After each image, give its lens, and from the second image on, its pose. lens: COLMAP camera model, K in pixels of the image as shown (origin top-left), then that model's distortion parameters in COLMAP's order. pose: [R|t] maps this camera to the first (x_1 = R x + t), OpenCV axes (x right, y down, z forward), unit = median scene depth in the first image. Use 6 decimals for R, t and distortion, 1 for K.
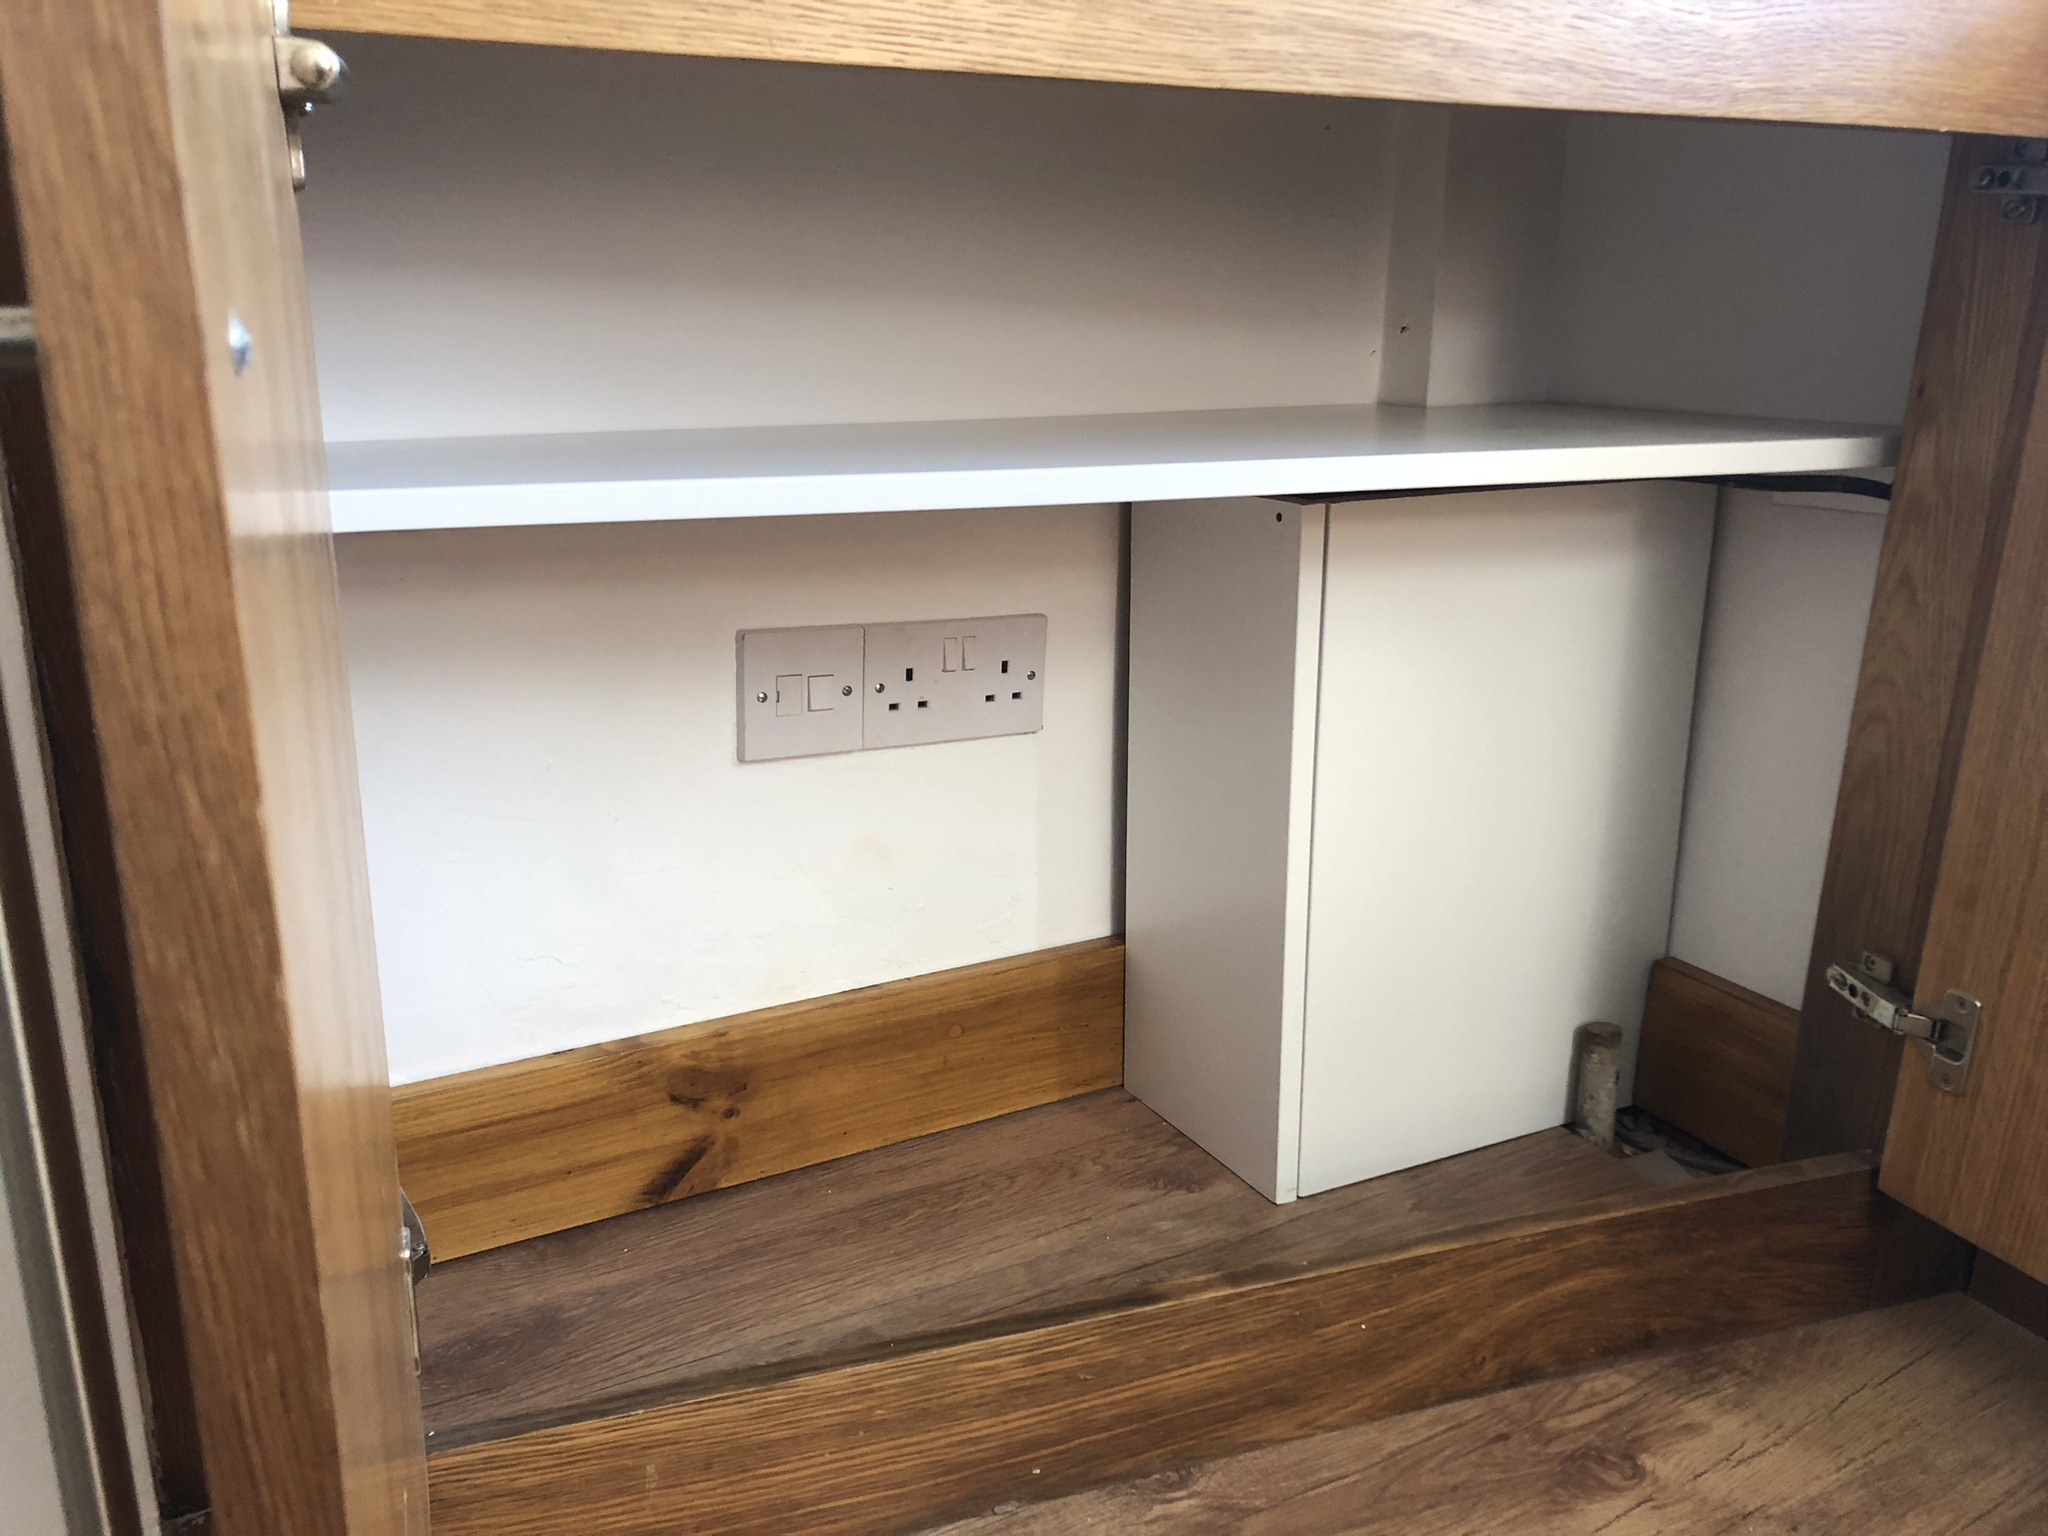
lens RADIAL K [[1785.8, 0, 1024.0], [0, 1785.8, 768.0], [0, 0, 1]] dist [0.074509, -0.089462]
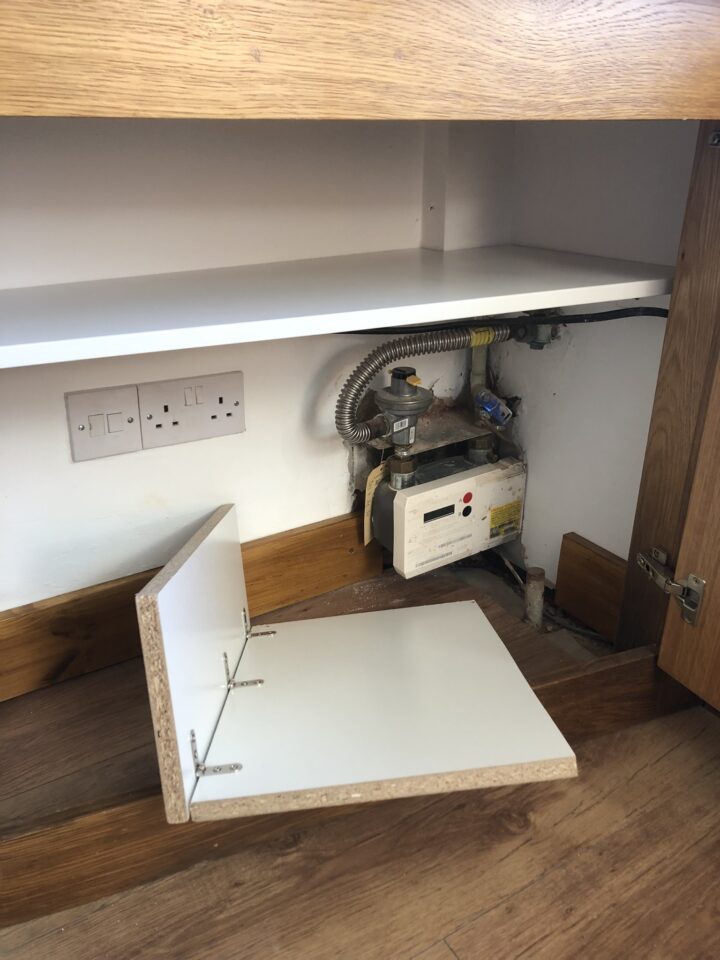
lens RADIAL K [[837.1, 0, 360.0], [0, 837.1, 480.0], [0, 0, 1]] dist [0.074509, -0.089462]
pose [[0.999138, -0.032807, 0.025443, 0.143884], [0.029207, 0.990971, 0.130858, -0.110091], [-0.029506, -0.130002, 0.991075, 0.132387]]
